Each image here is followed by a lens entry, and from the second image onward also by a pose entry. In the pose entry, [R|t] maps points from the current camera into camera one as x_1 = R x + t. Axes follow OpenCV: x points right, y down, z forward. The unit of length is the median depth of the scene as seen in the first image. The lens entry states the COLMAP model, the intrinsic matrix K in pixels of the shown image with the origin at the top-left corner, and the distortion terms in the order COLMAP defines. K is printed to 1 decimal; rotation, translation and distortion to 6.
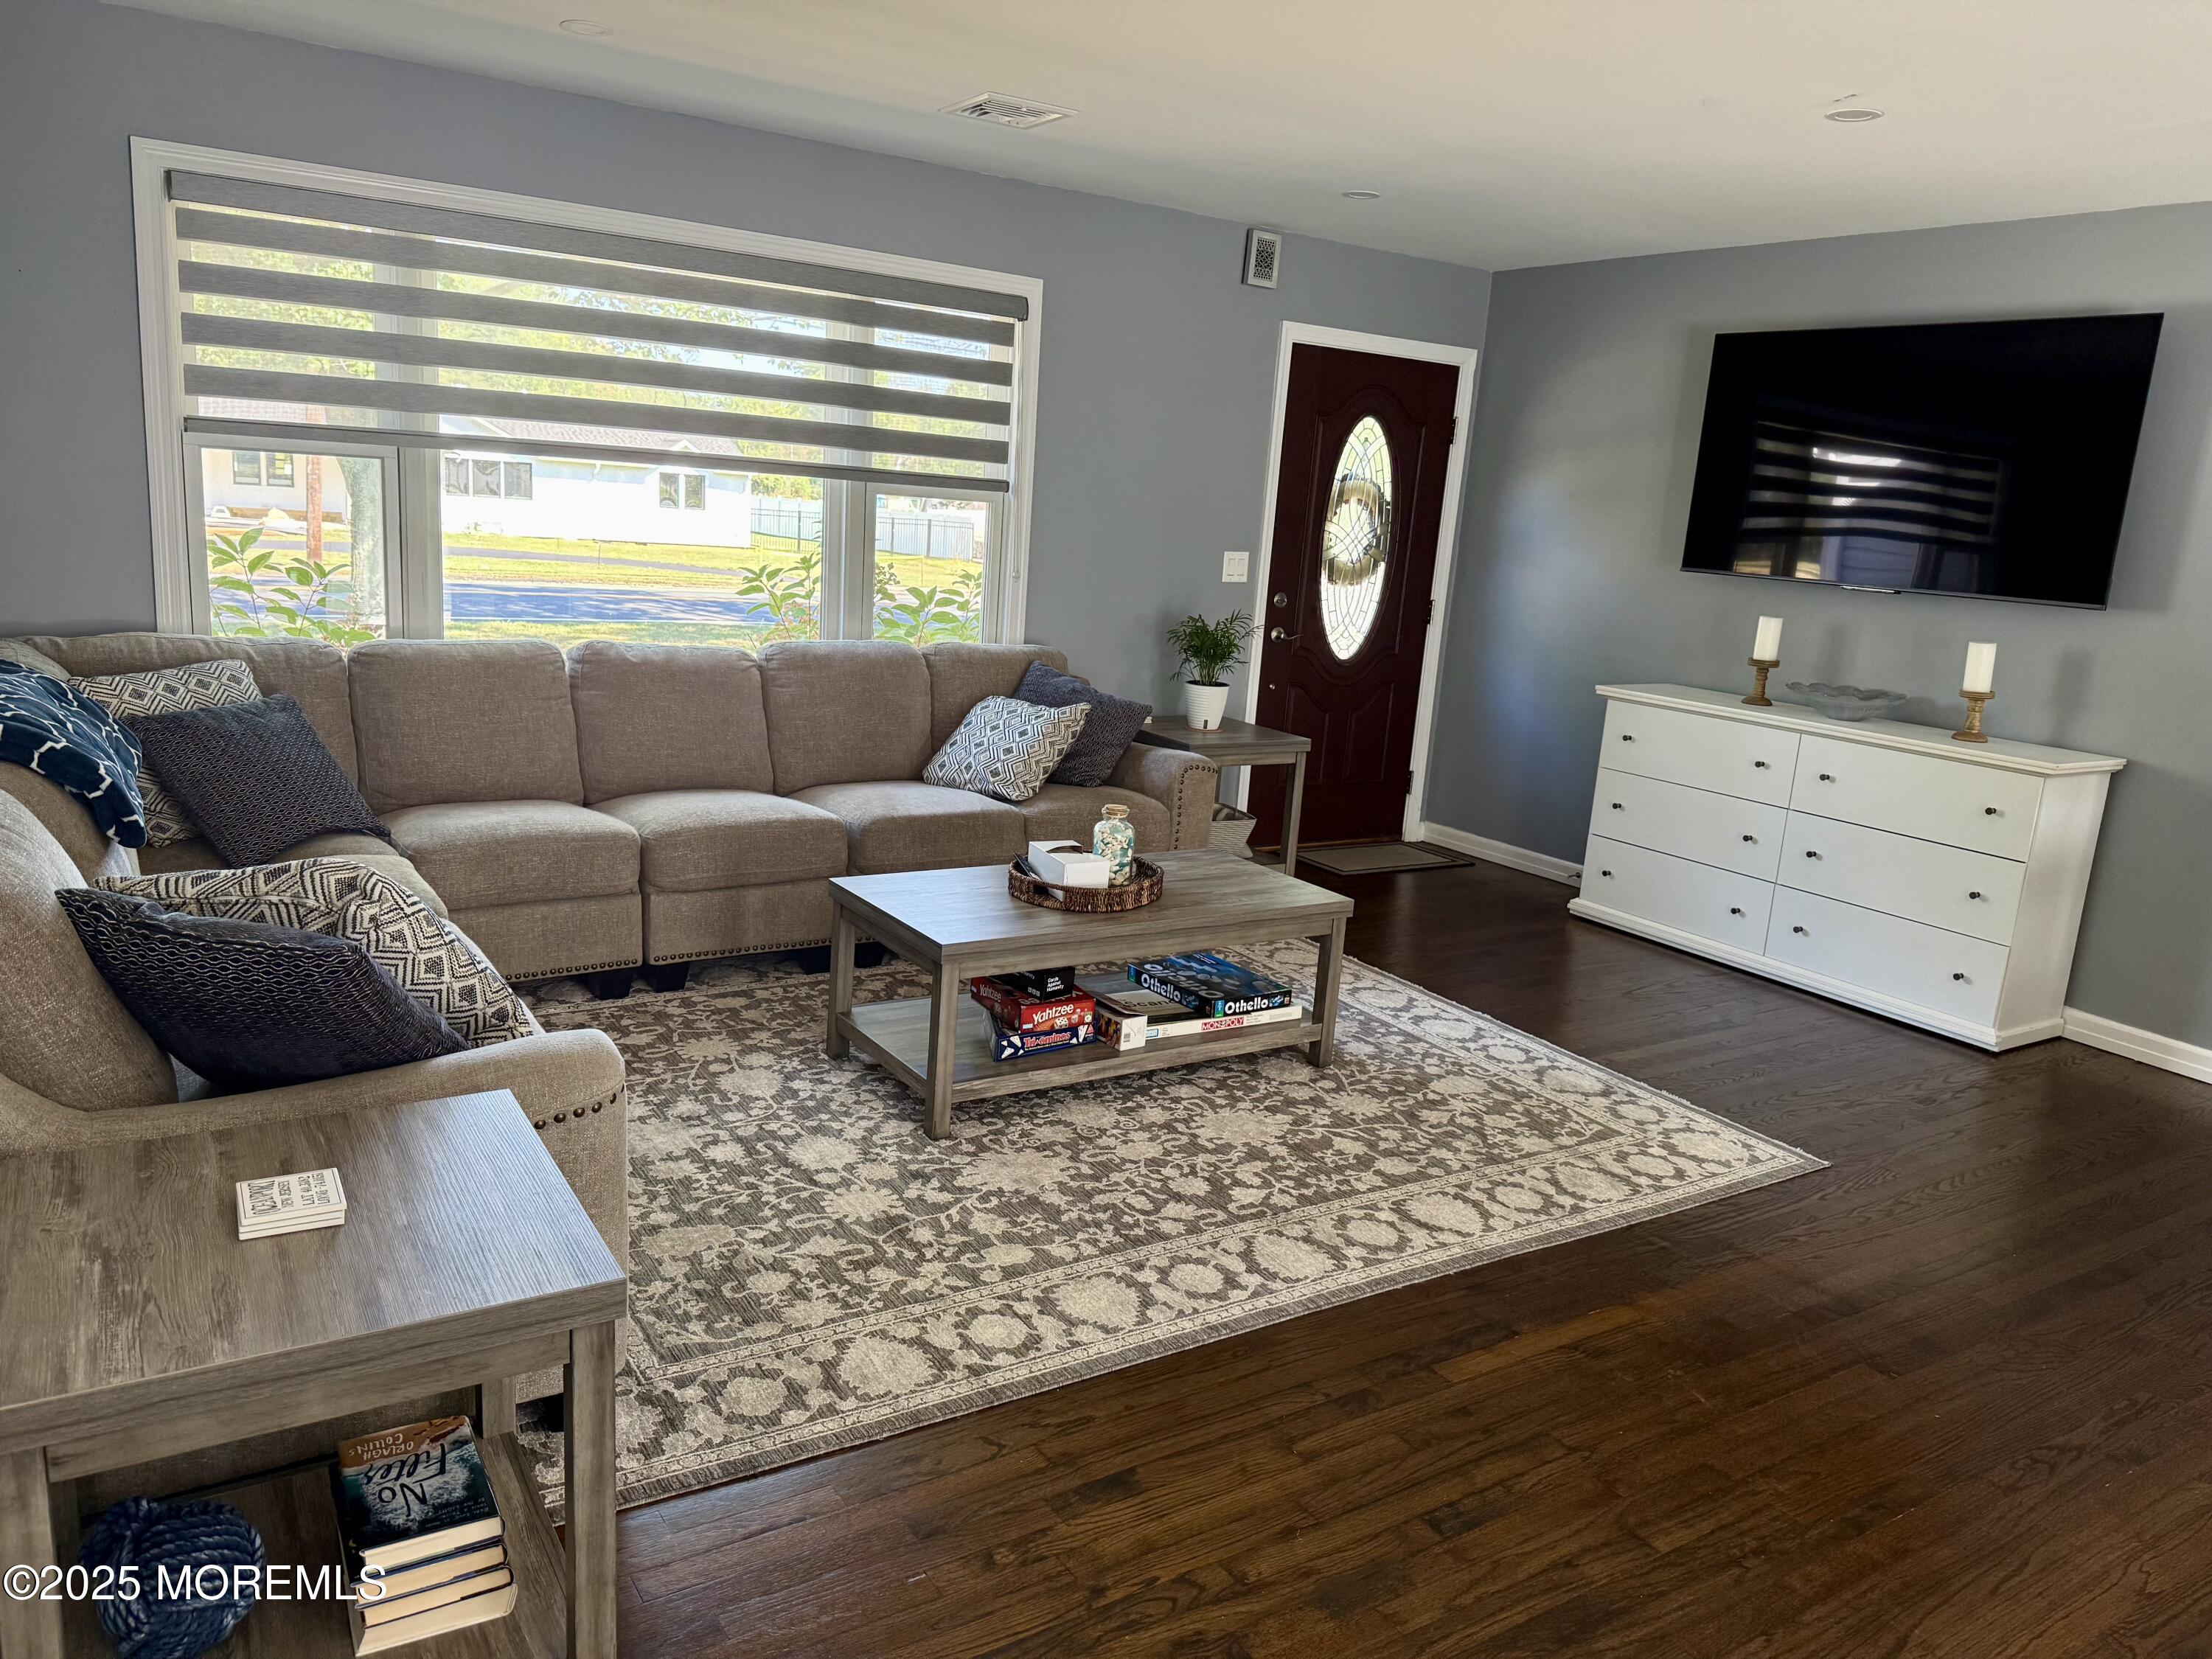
lens RADIAL K [[1548.8, 0, 1088.9], [0, 1548.8, 834.1], [0, 0, 1]] dist [0.062827, -0.083687]
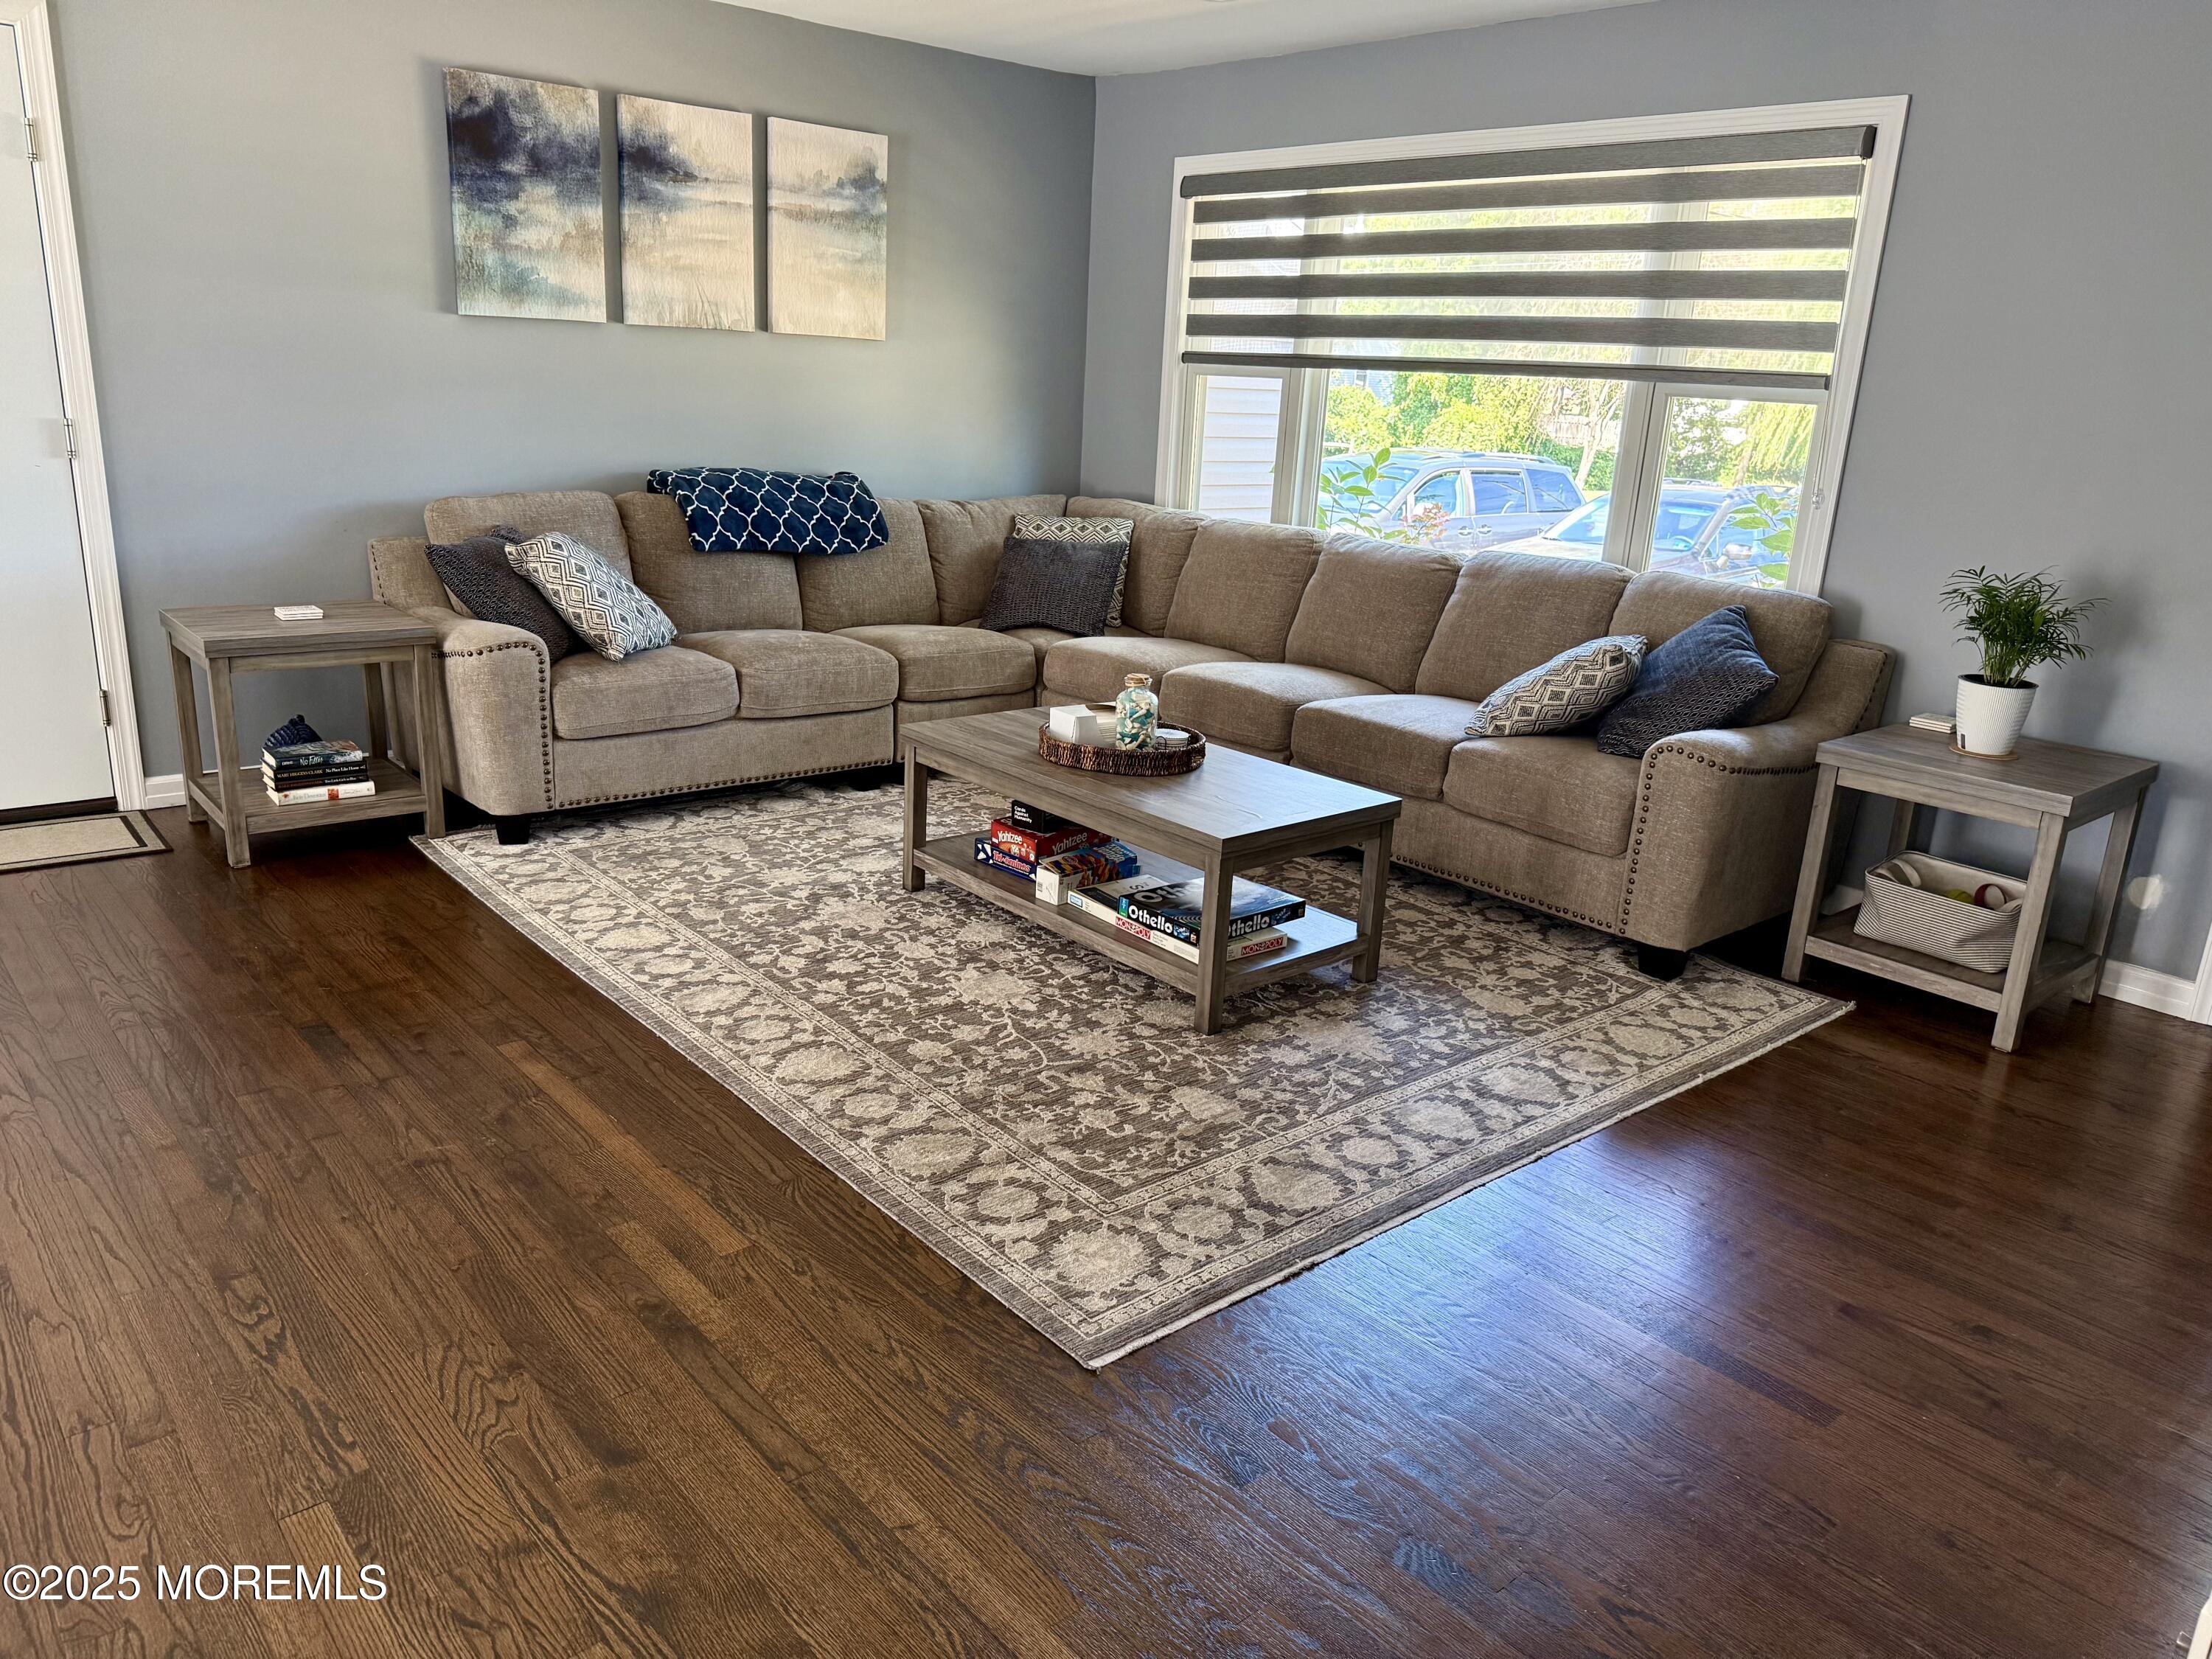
lens RADIAL K [[1548.8, 0, 1095.8], [0, 1548.8, 819.2], [0, 0, 1]] dist [0.062827, -0.083687]
pose [[0.146861, 0.226898, -0.962782, 1.026611], [-0.241899, 0.952020, 0.187463, -0.116605], [0.959123, 0.205365, 0.194701, 0.829930]]
